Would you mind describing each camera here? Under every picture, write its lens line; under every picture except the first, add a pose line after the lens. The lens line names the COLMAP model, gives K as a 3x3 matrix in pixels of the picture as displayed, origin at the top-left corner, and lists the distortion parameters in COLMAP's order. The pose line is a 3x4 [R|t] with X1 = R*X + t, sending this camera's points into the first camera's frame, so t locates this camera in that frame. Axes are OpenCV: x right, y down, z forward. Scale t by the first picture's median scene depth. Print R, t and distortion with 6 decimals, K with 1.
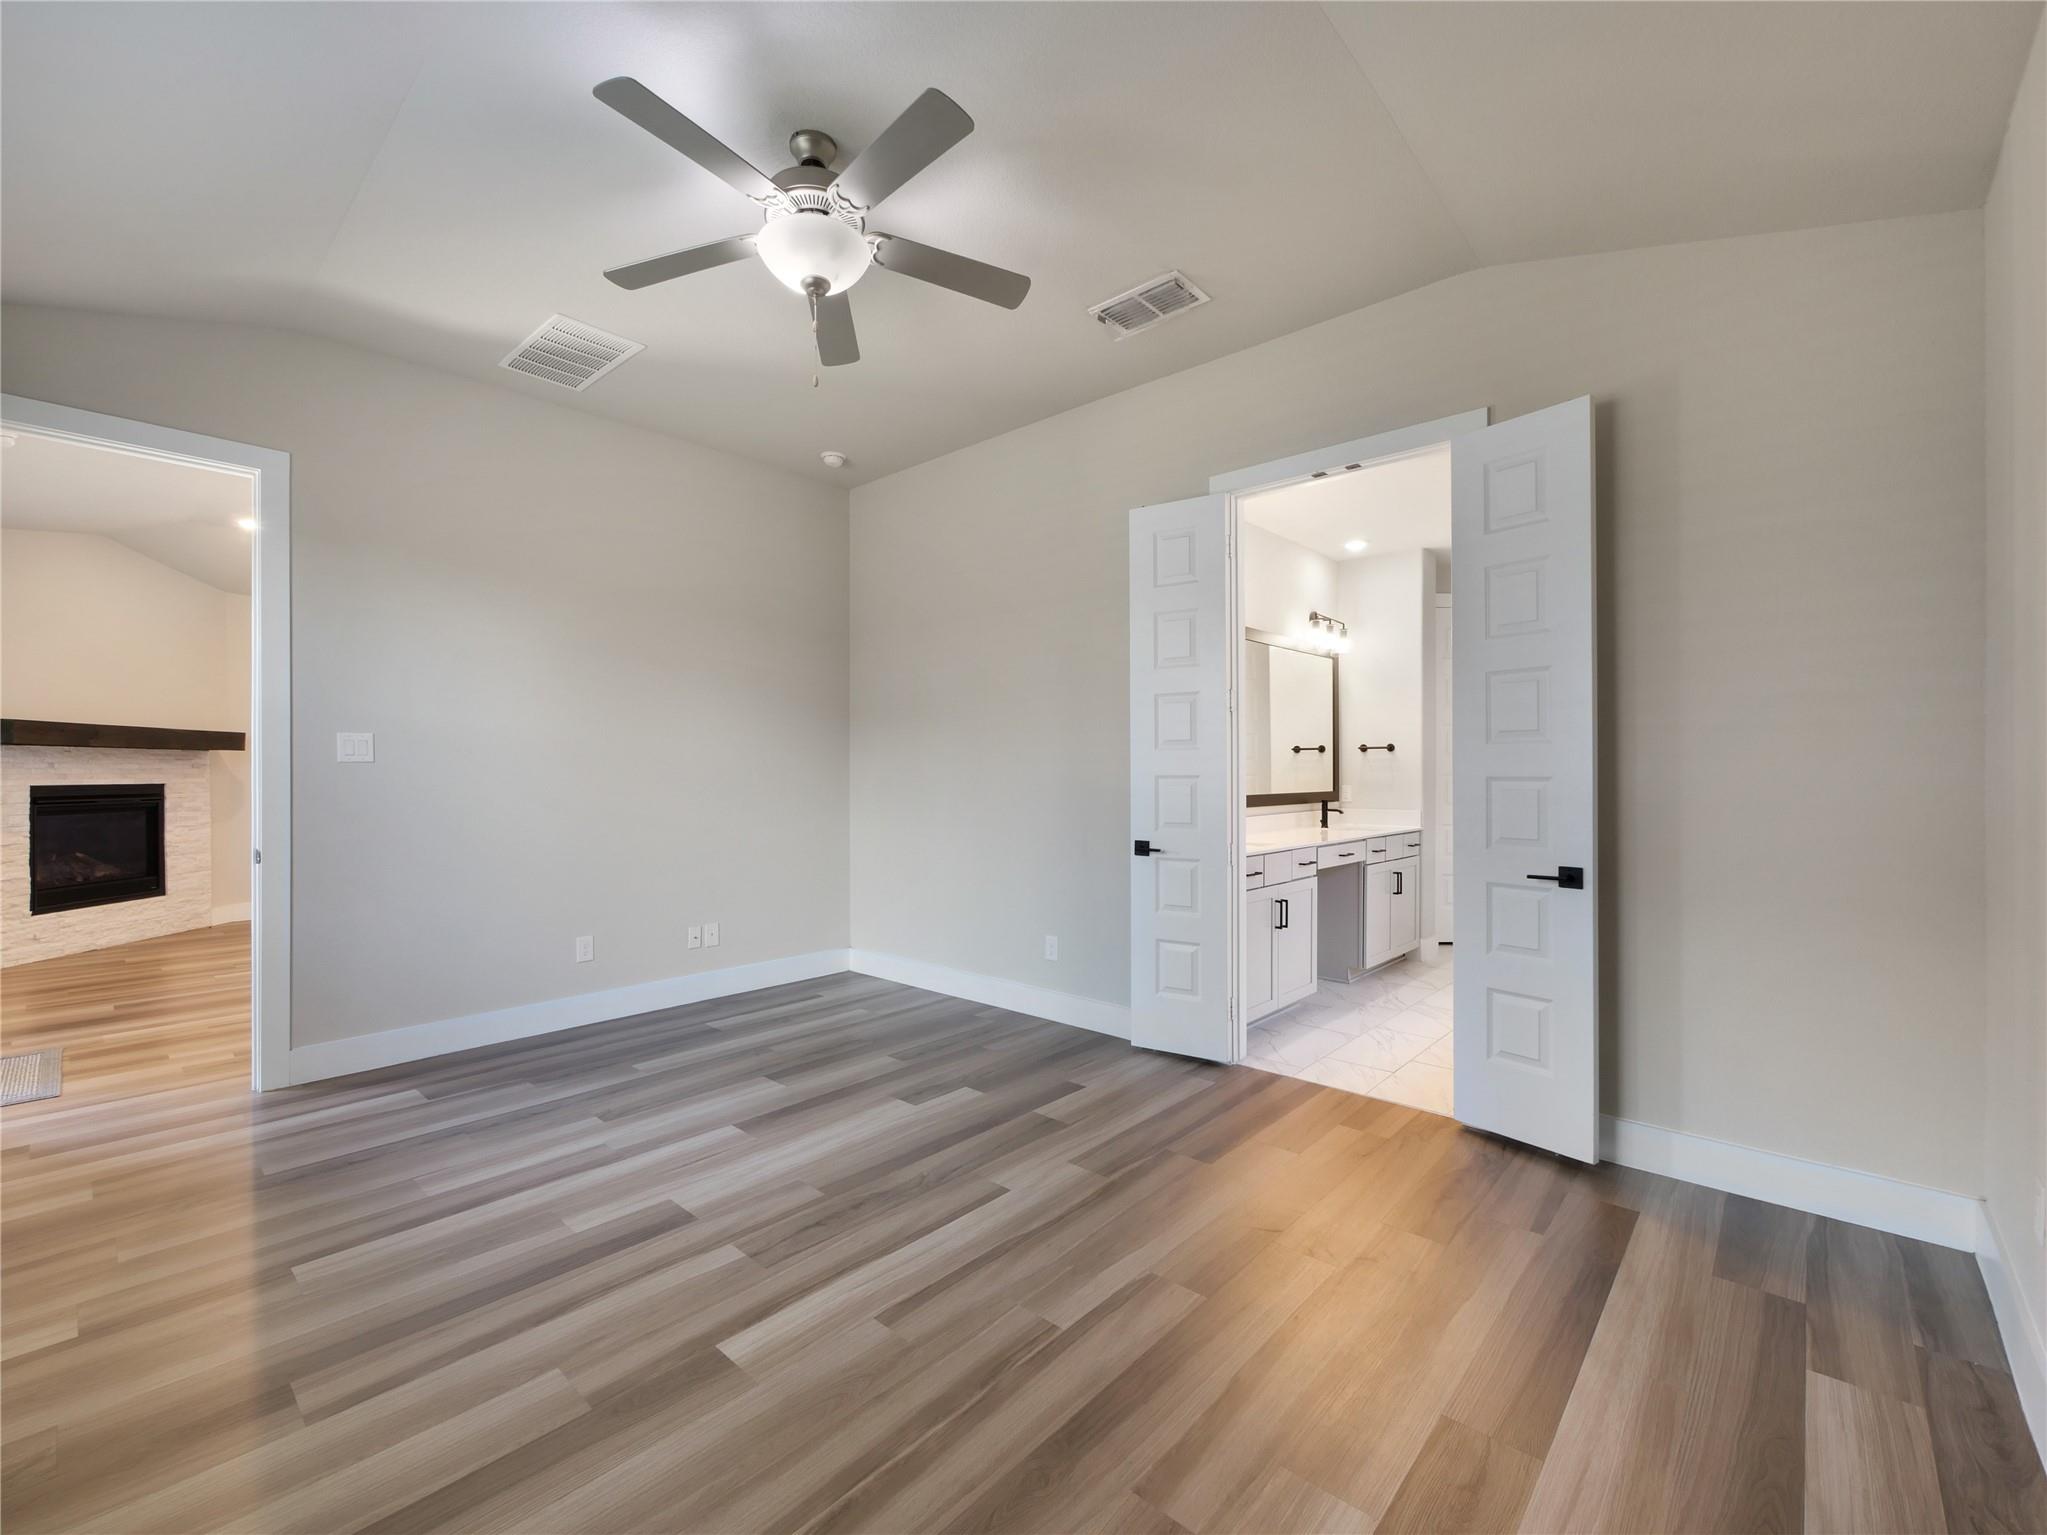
lens RADIAL K [[865.5, 0, 1023.5], [0, 865.5, 767.5], [0, 0, 1]] dist [-0.000501, -0.000093]
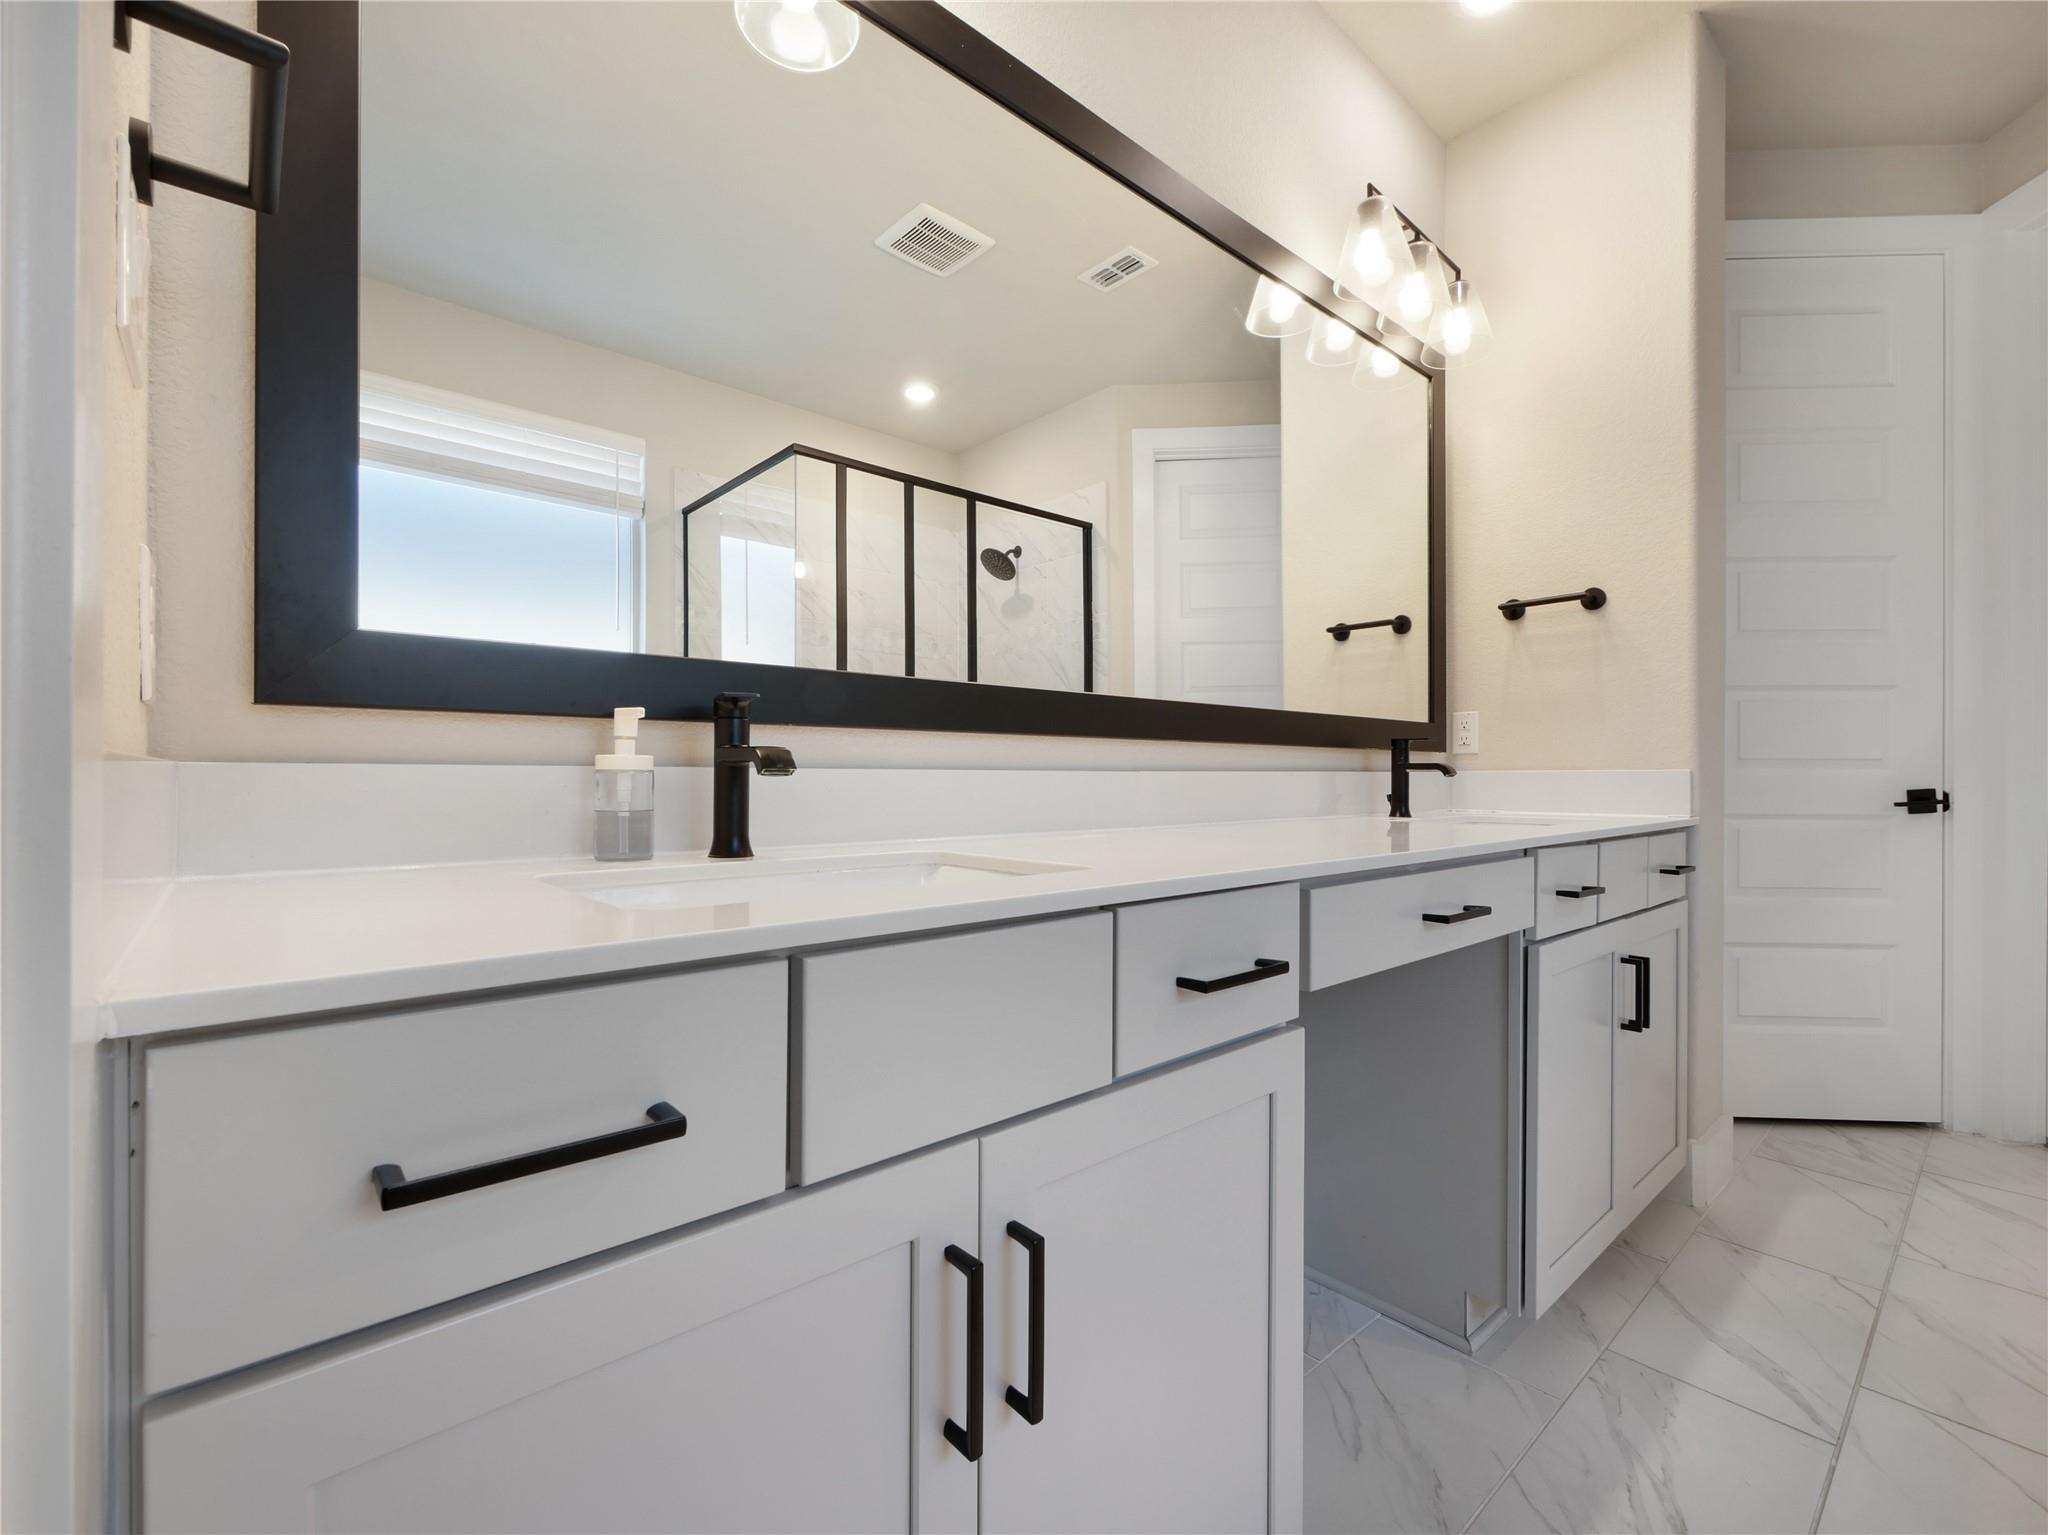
lens RADIAL K [[888.2, 0, 1024.0], [0, 888.2, 767.5], [0, 0, 1]] dist [0.000615, 0.000055]
pose [[0.993800, 0.001990, -0.111166, 0.310702], [-0.002531, 0.999986, -0.004733, 0.068036], [0.111155, 0.004985, 0.993791, 0.819926]]
